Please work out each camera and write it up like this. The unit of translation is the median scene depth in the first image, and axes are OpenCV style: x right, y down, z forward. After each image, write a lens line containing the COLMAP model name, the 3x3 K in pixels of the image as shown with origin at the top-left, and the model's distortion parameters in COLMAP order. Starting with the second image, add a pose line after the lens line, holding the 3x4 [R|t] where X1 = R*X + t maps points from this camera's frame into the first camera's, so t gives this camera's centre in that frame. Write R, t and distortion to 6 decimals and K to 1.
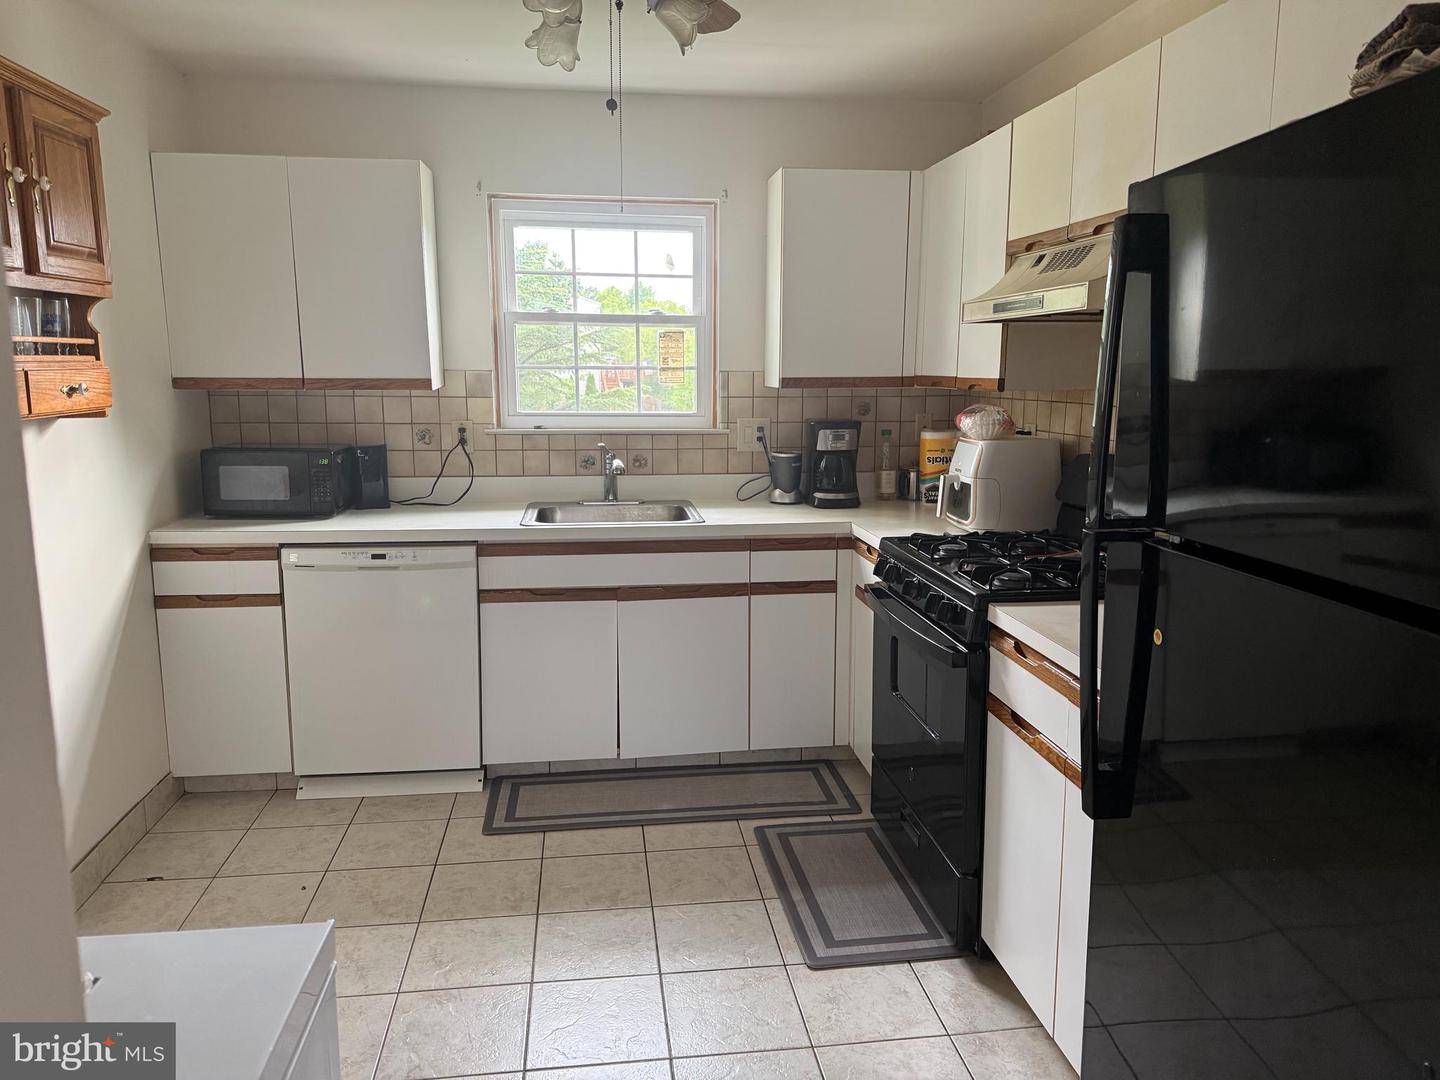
lens RADIAL K [[1014.5, 0, 720.0], [0, 1014.5, 540.0], [0, 0, 1]] dist [0.081259, -0.135456]
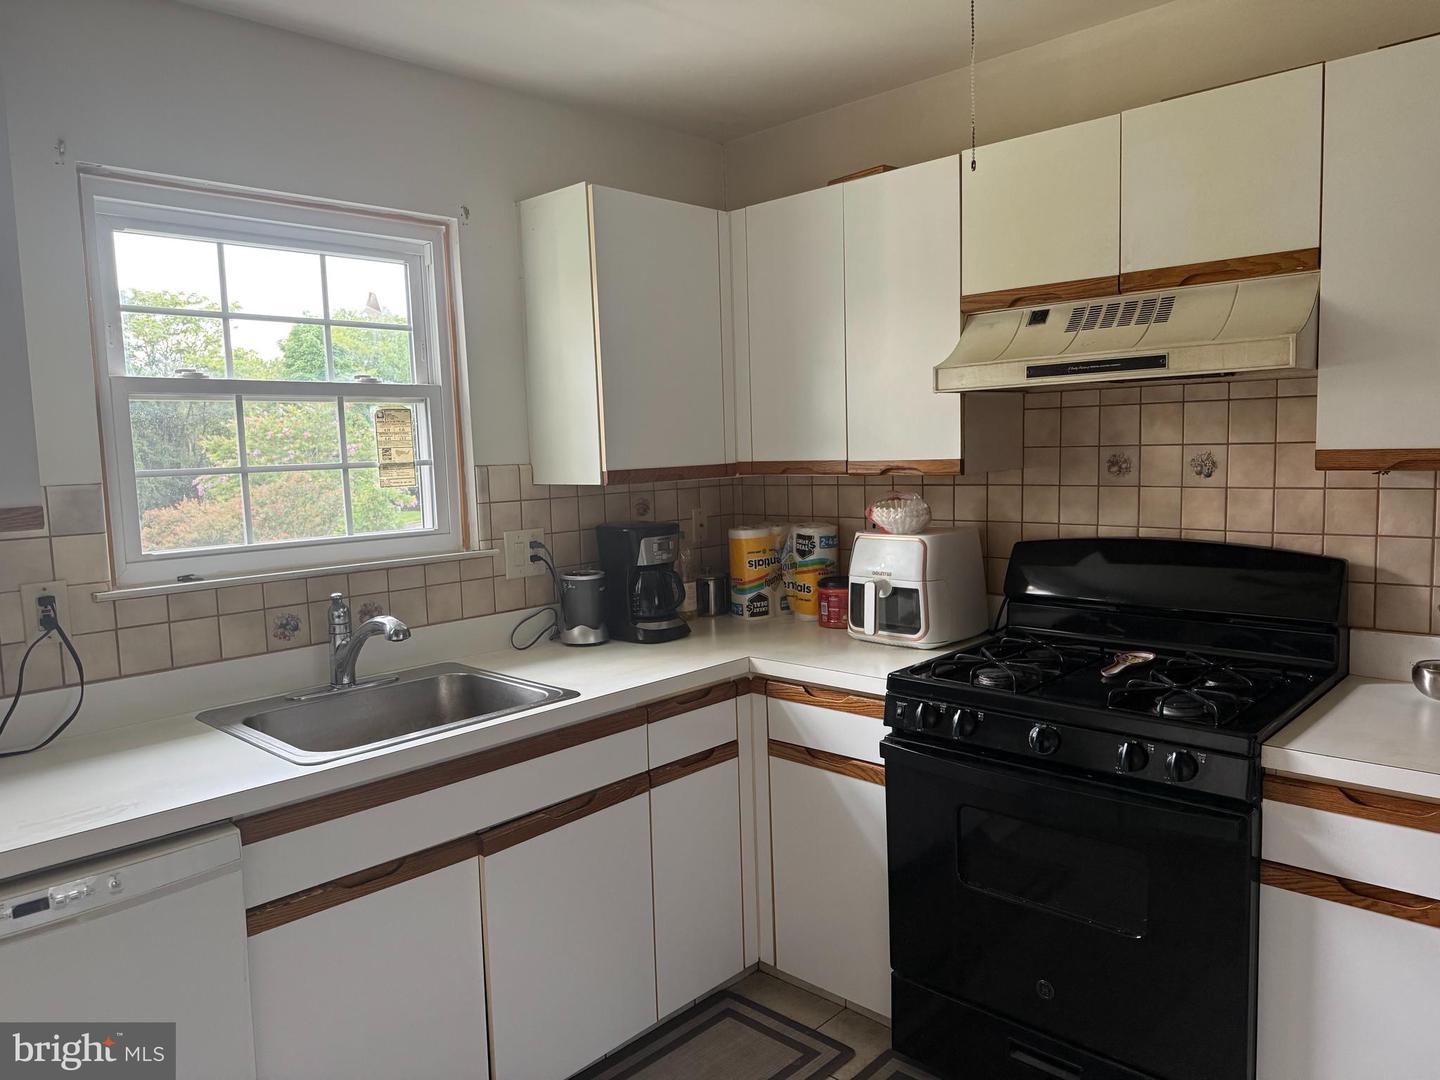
lens RADIAL K [[1014.5, 0, 720.0], [0, 1014.5, 540.0], [0, 0, 1]] dist [0.081259, -0.135456]
pose [[0.774235, -0.088415, 0.626692, -0.310464], [0.140220, 0.989549, -0.033625, -0.072614], [-0.617169, 0.113908, 0.778542, 0.381166]]
